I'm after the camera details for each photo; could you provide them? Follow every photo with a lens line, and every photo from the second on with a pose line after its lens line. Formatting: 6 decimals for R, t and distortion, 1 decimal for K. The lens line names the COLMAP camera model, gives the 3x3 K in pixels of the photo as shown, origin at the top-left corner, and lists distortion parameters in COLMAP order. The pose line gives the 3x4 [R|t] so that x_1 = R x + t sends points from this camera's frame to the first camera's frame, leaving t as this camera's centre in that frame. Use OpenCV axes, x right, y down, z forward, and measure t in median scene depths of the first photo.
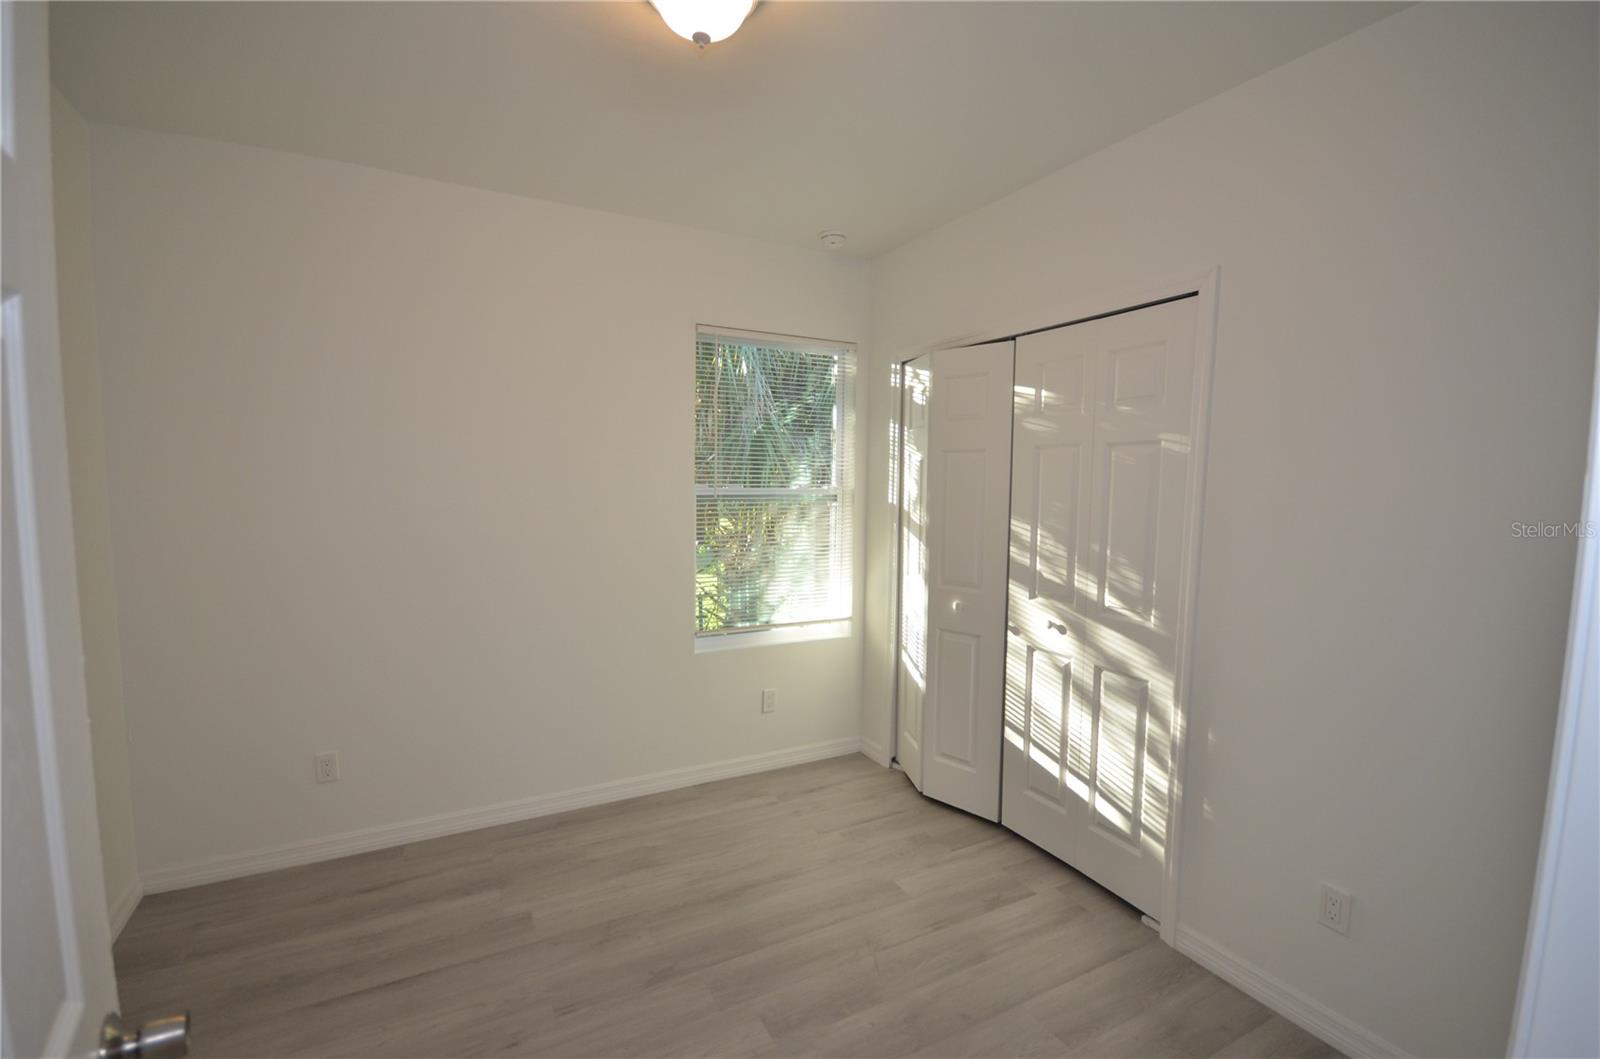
lens RADIAL K [[697.3, 0, 790.5], [0, 697.3, 541.3], [0, 0, 1]] dist [-0.002860, -0.000396]
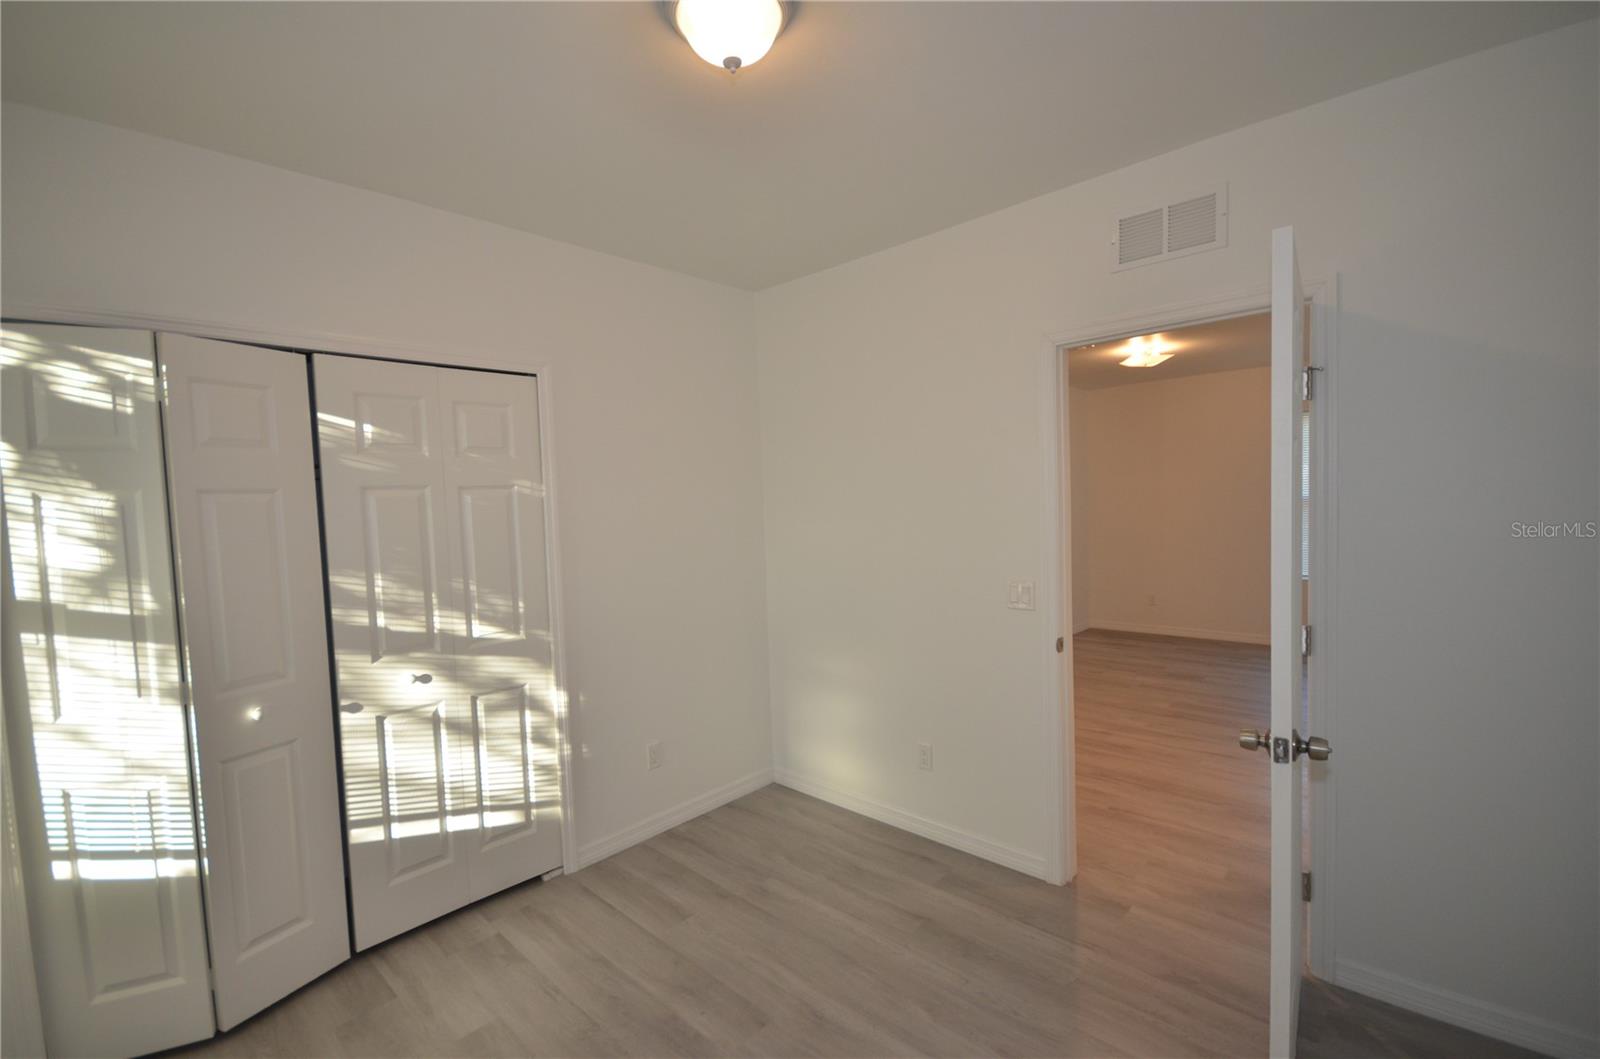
lens RADIAL K [[697.3, 0, 790.5], [0, 697.3, 541.3], [0, 0, 1]] dist [-0.002860, -0.000396]
pose [[-0.321036, -0.053607, 0.945549, -0.684397], [0.118968, 0.988206, 0.096418, -0.094651], [-0.939565, 0.143443, -0.310872, 0.820876]]
